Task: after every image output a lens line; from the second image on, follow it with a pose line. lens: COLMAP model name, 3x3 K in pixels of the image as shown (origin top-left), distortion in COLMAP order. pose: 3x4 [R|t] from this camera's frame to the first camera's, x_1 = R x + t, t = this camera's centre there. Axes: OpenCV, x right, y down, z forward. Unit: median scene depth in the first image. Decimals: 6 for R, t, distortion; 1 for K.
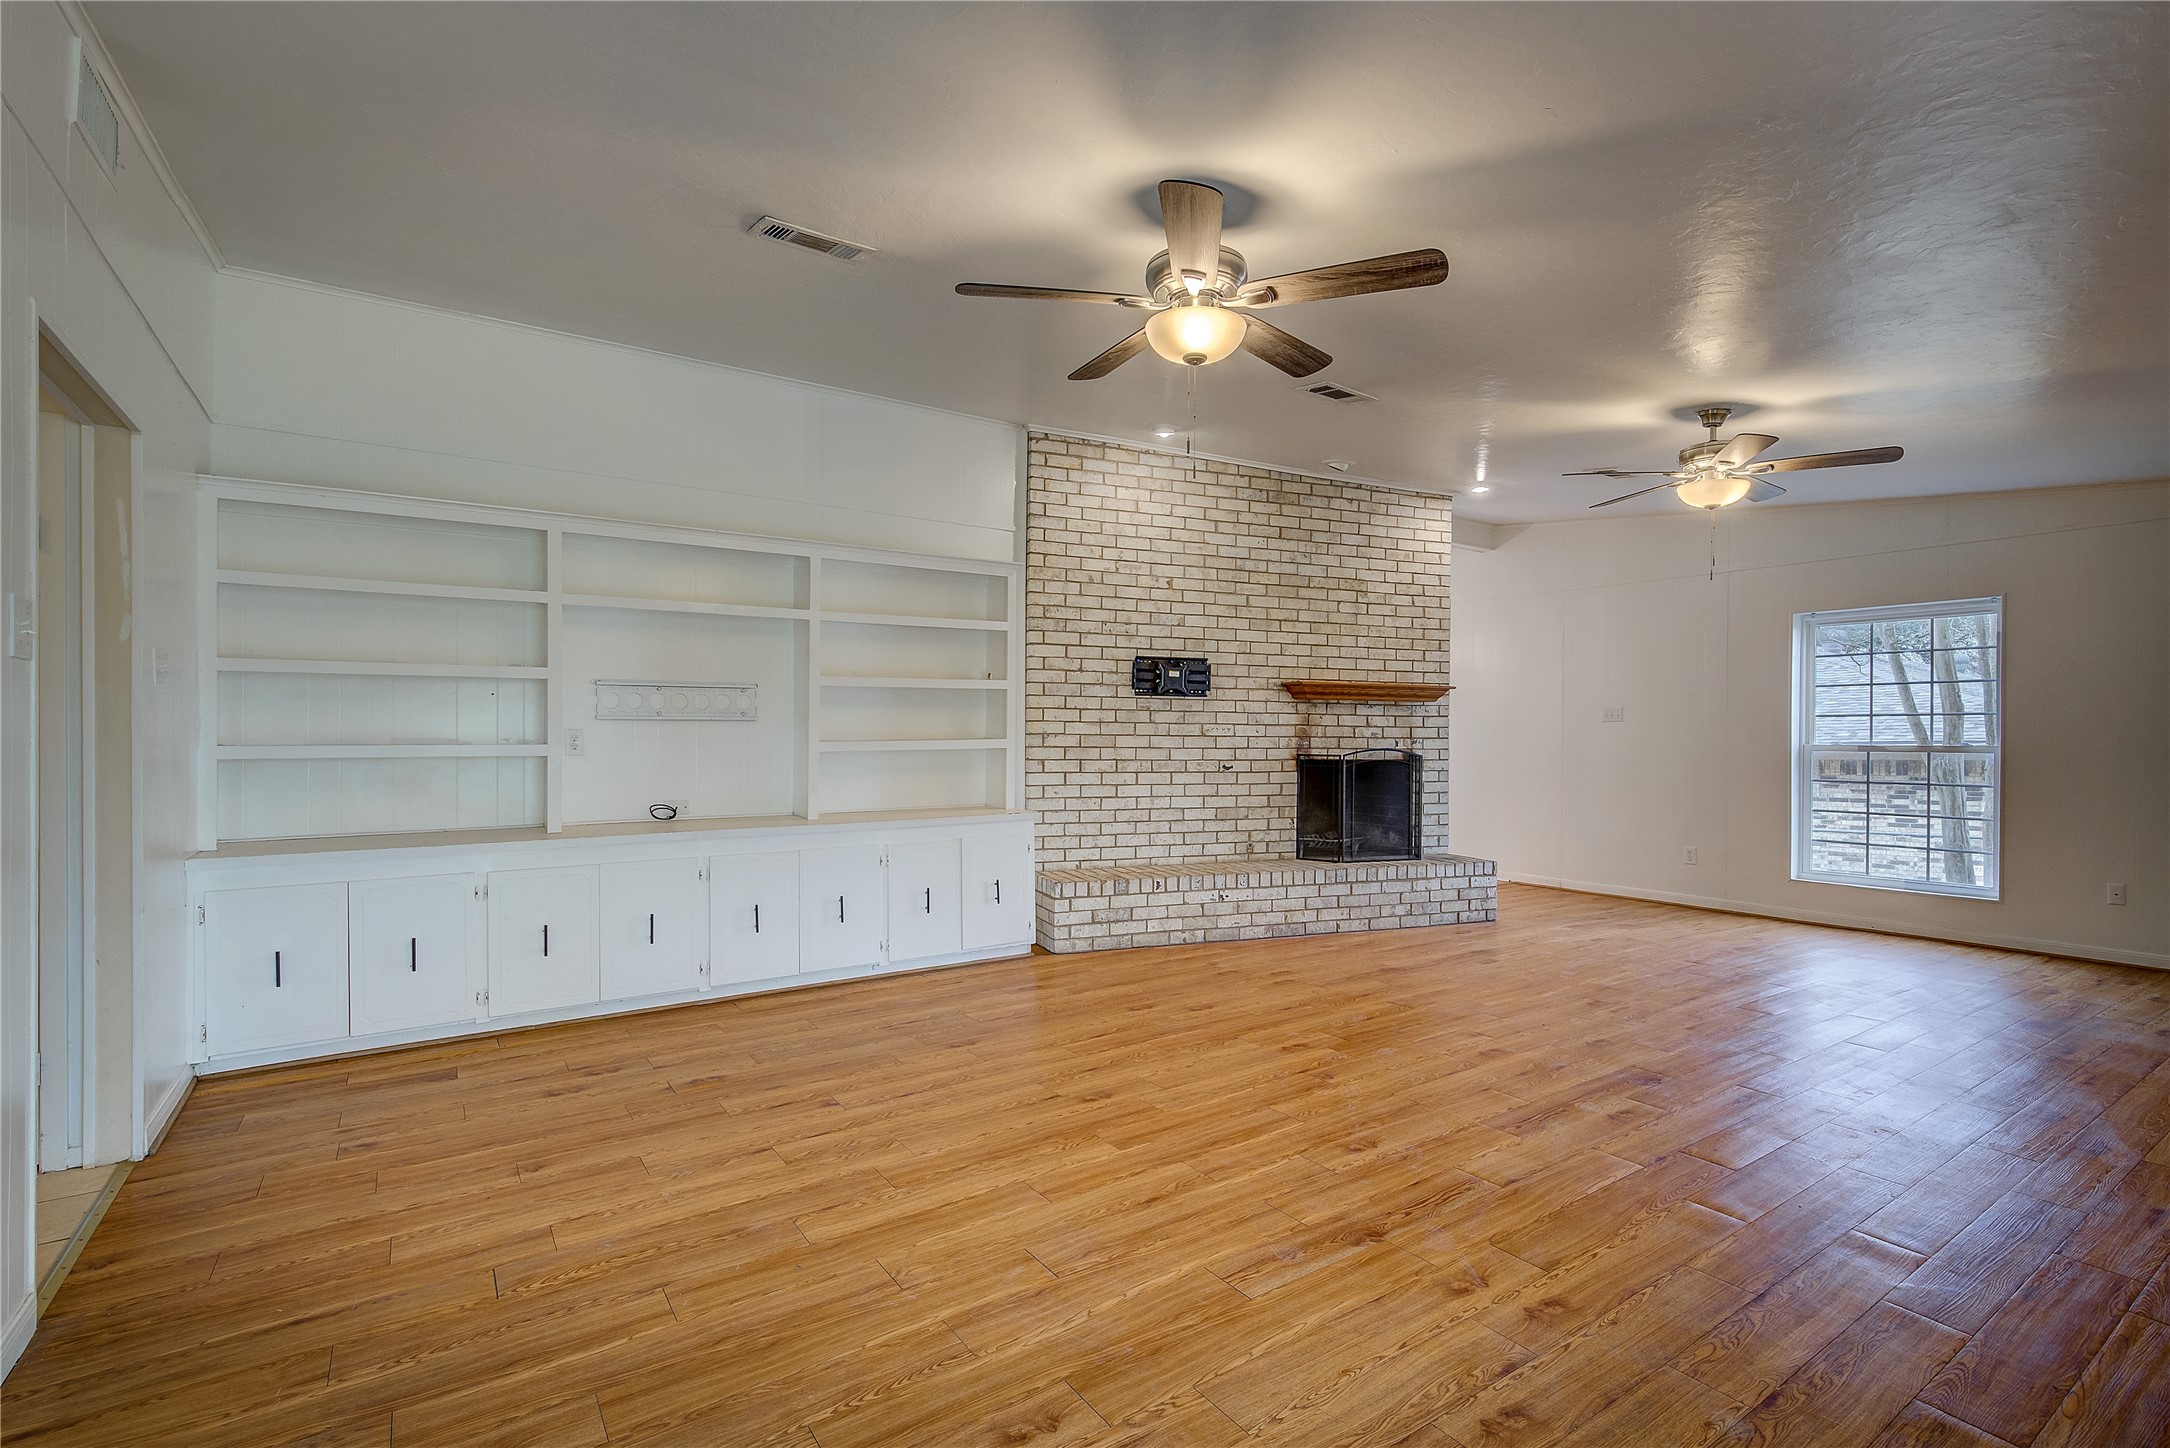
lens RADIAL K [[987.0, 0, 1098.0], [0, 987.0, 735.0], [0, 0, 1]] dist [0.000076, 0.000948]
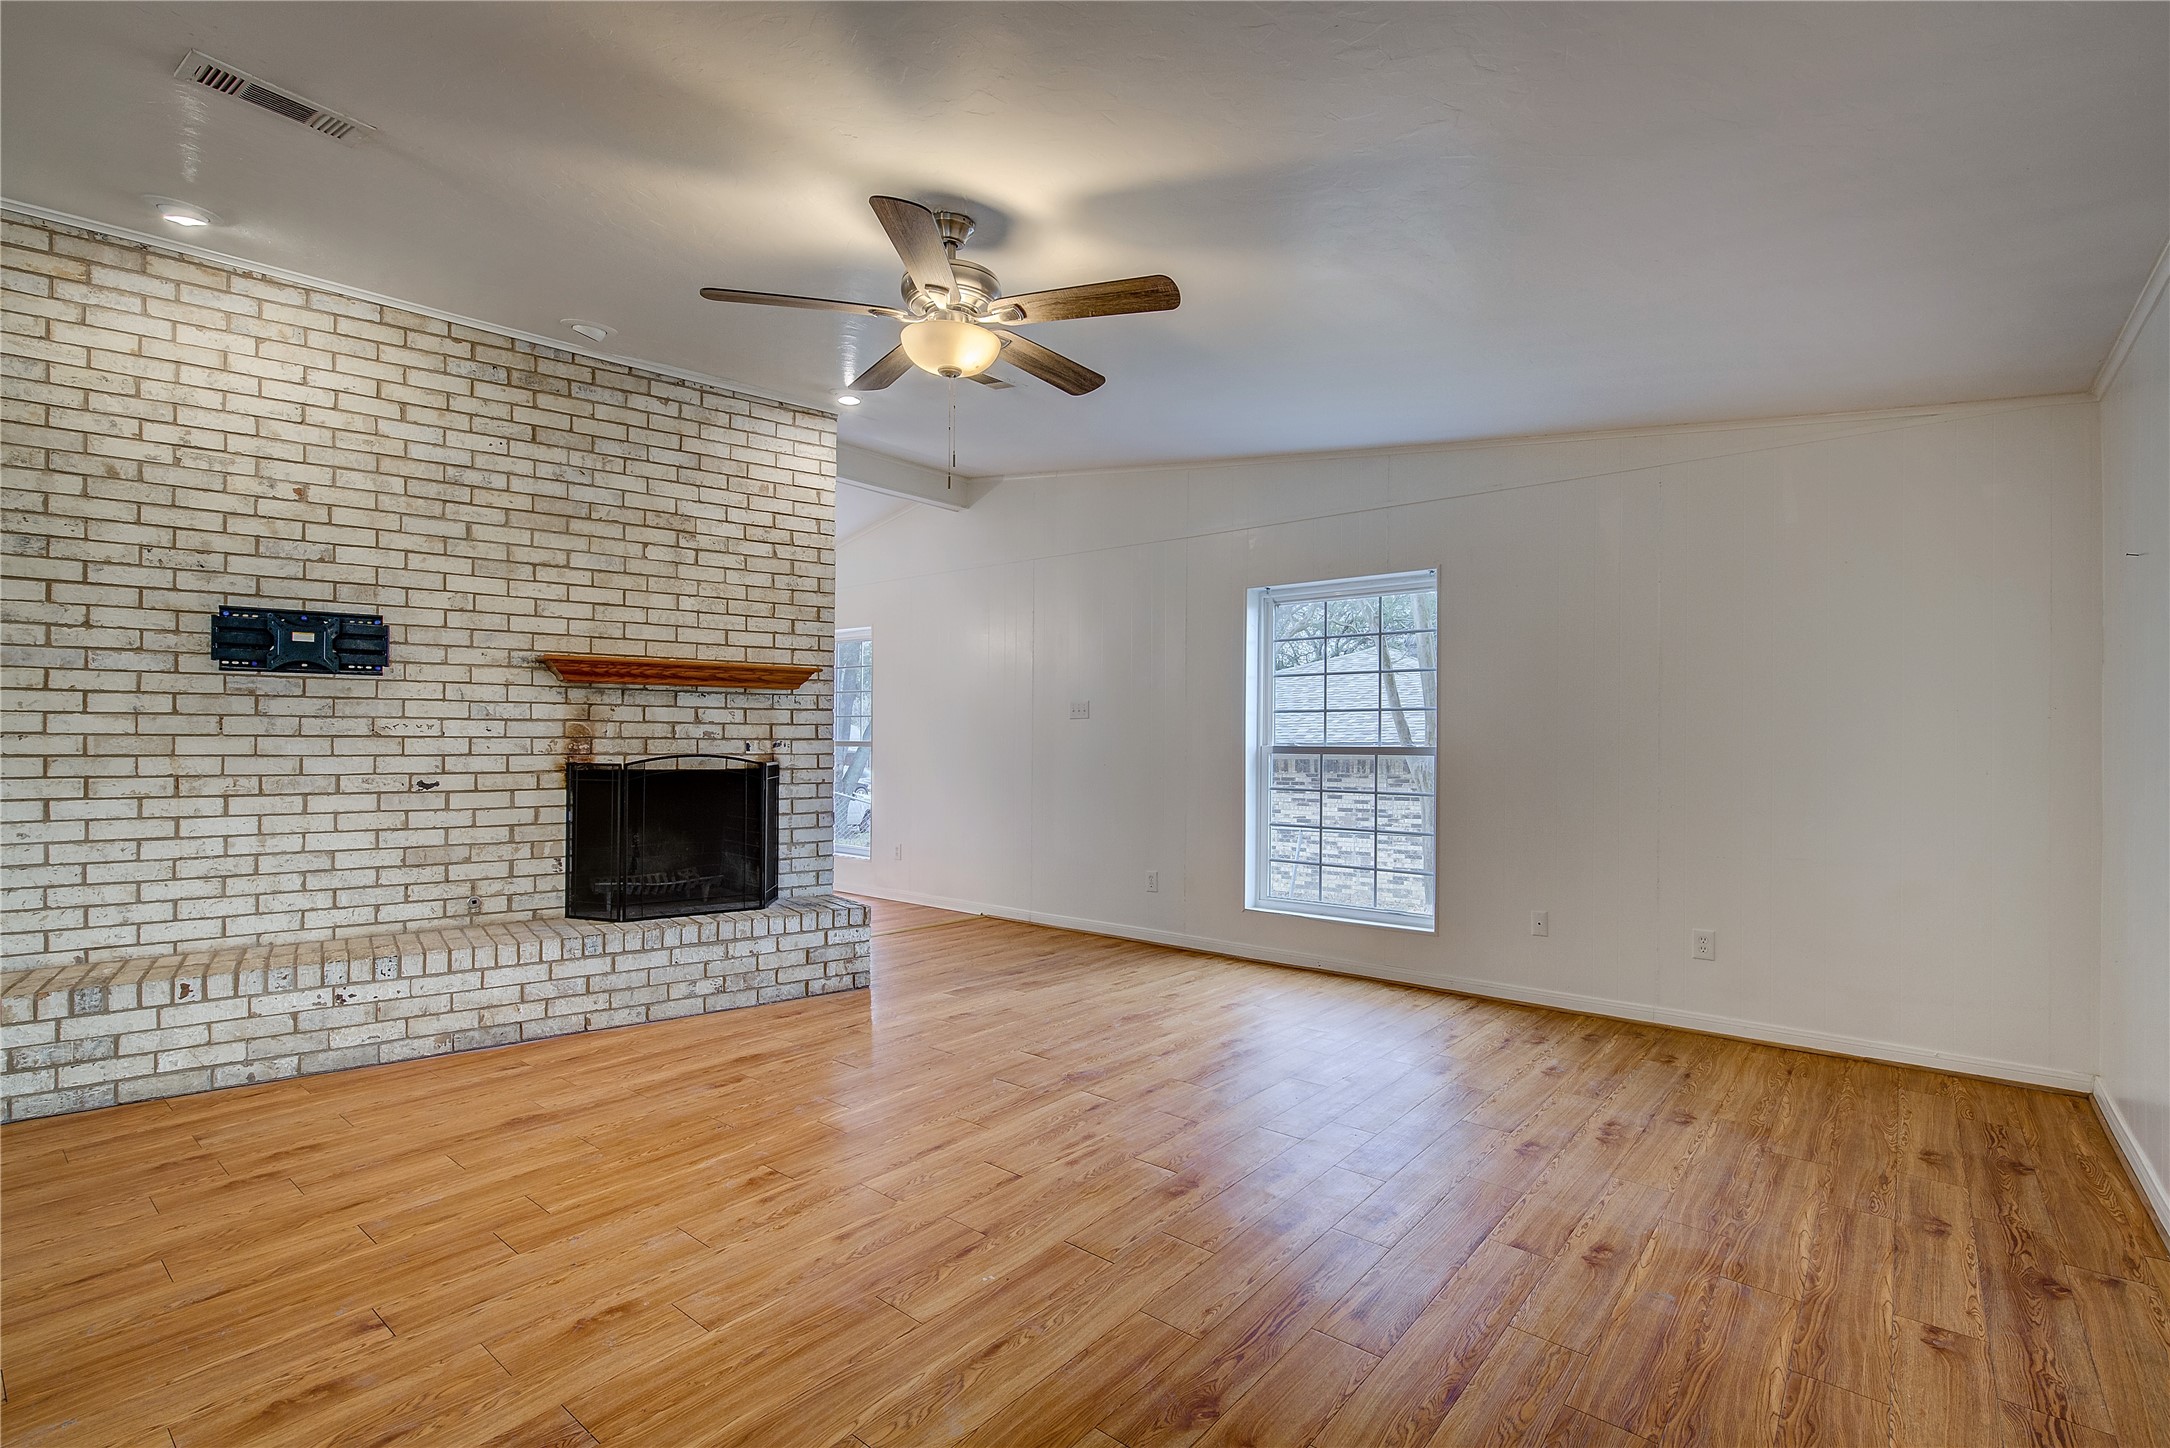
lens RADIAL K [[987.0, 0, 1088.3], [0, 987.0, 735.8], [0, 0, 1]] dist [0.000076, 0.000948]
pose [[0.961880, -0.000973, 0.273470, 0.375134], [0.000834, 0.999999, 0.000624, 0.000444], [-0.273470, -0.000372, 0.961880, 0.258337]]
